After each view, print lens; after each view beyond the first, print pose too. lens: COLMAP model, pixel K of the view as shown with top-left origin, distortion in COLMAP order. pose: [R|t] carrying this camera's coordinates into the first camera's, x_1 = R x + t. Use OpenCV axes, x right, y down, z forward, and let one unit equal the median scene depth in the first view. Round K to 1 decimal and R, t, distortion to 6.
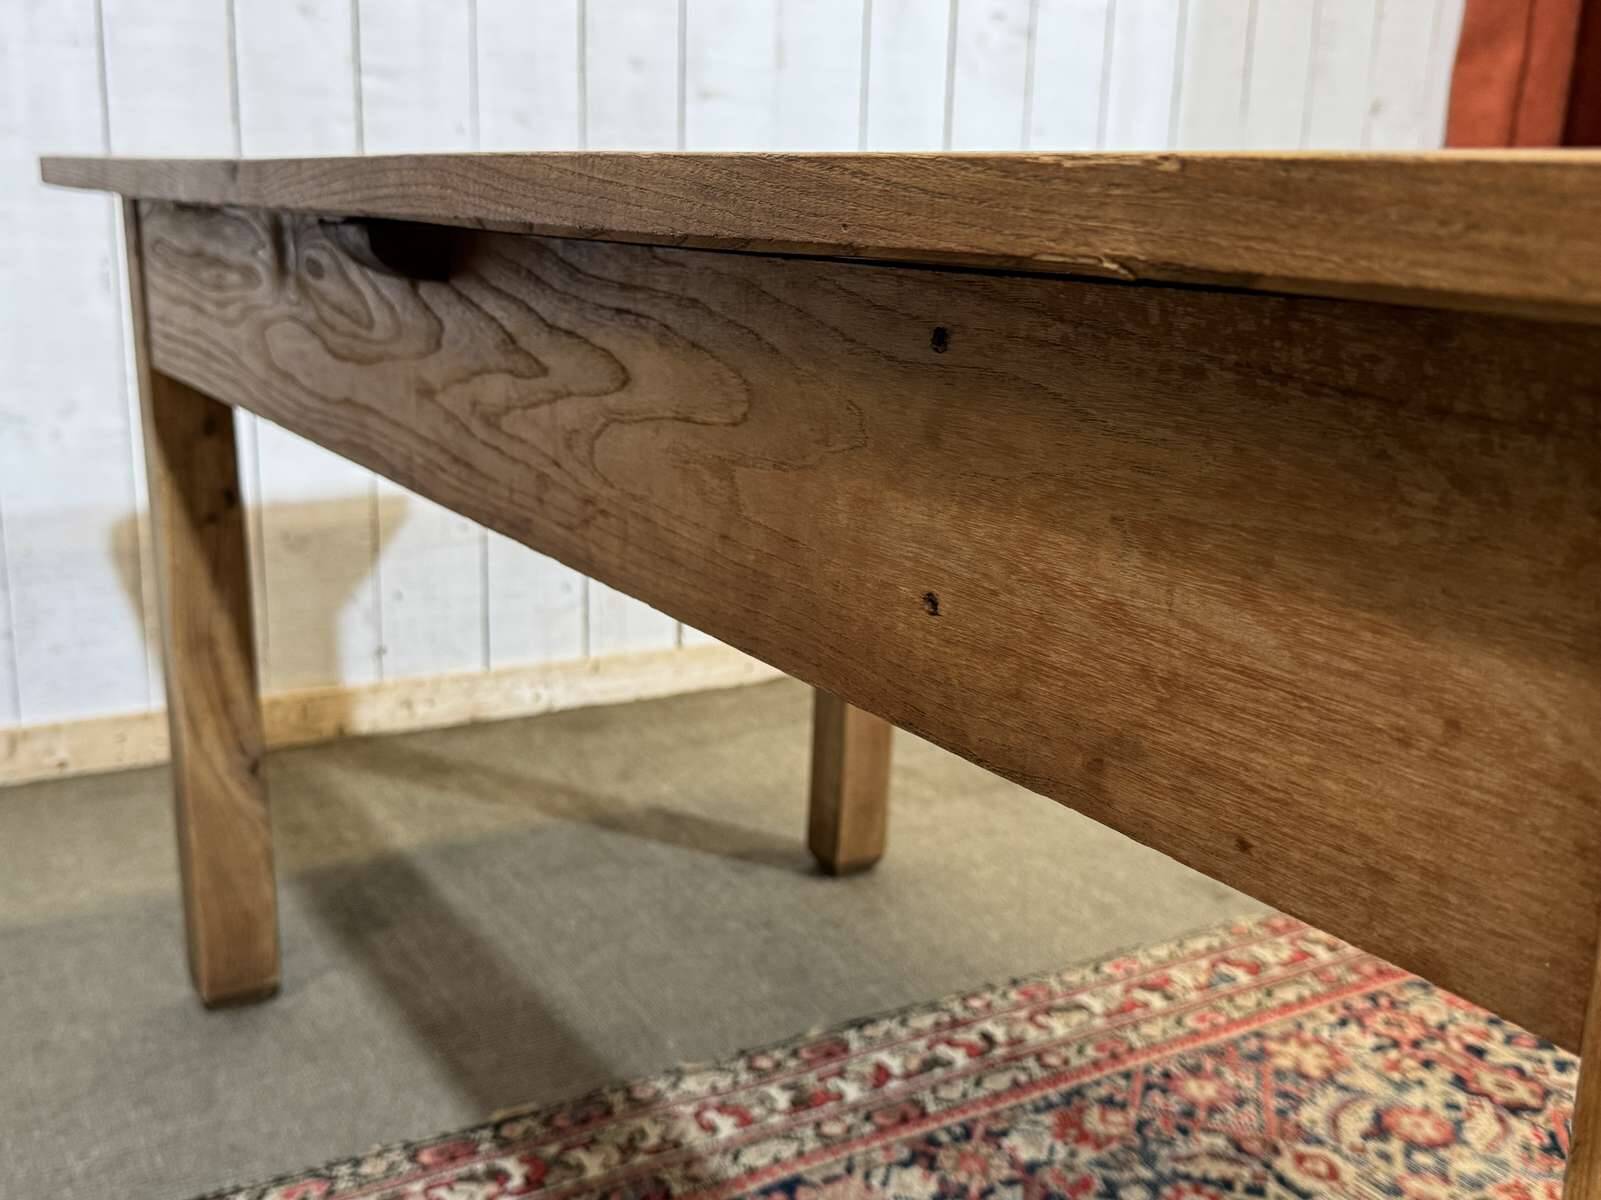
lens RADIAL K [[1612.2, 0, 810.8], [0, 1612.2, 628.0], [0, 0, 1]] dist [0.074266, 0.000000]
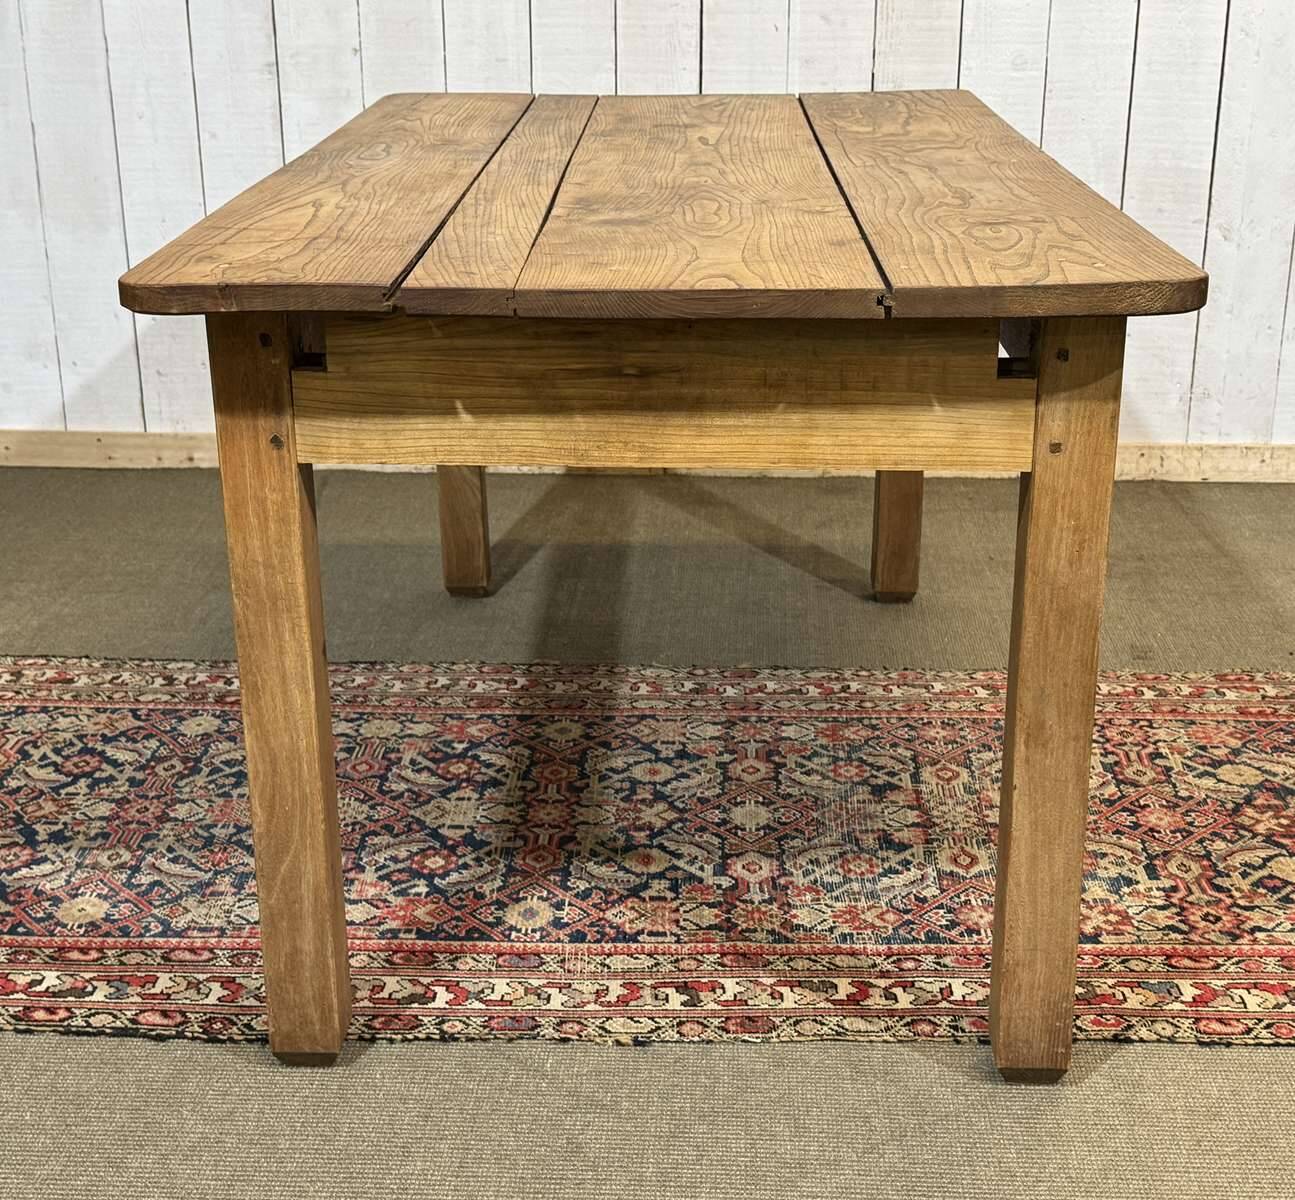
lens RADIAL K [[1991.7, 0, 652.6], [0, 1991.7, 620.0], [0, 0, 1]] dist [0.121500, 0.000000]
pose [[0.836125, 0.154865, -0.526225, 0.967576], [-0.114153, 0.987441, 0.109221, 0.006996], [0.536530, -0.031252, 0.843302, -0.693766]]
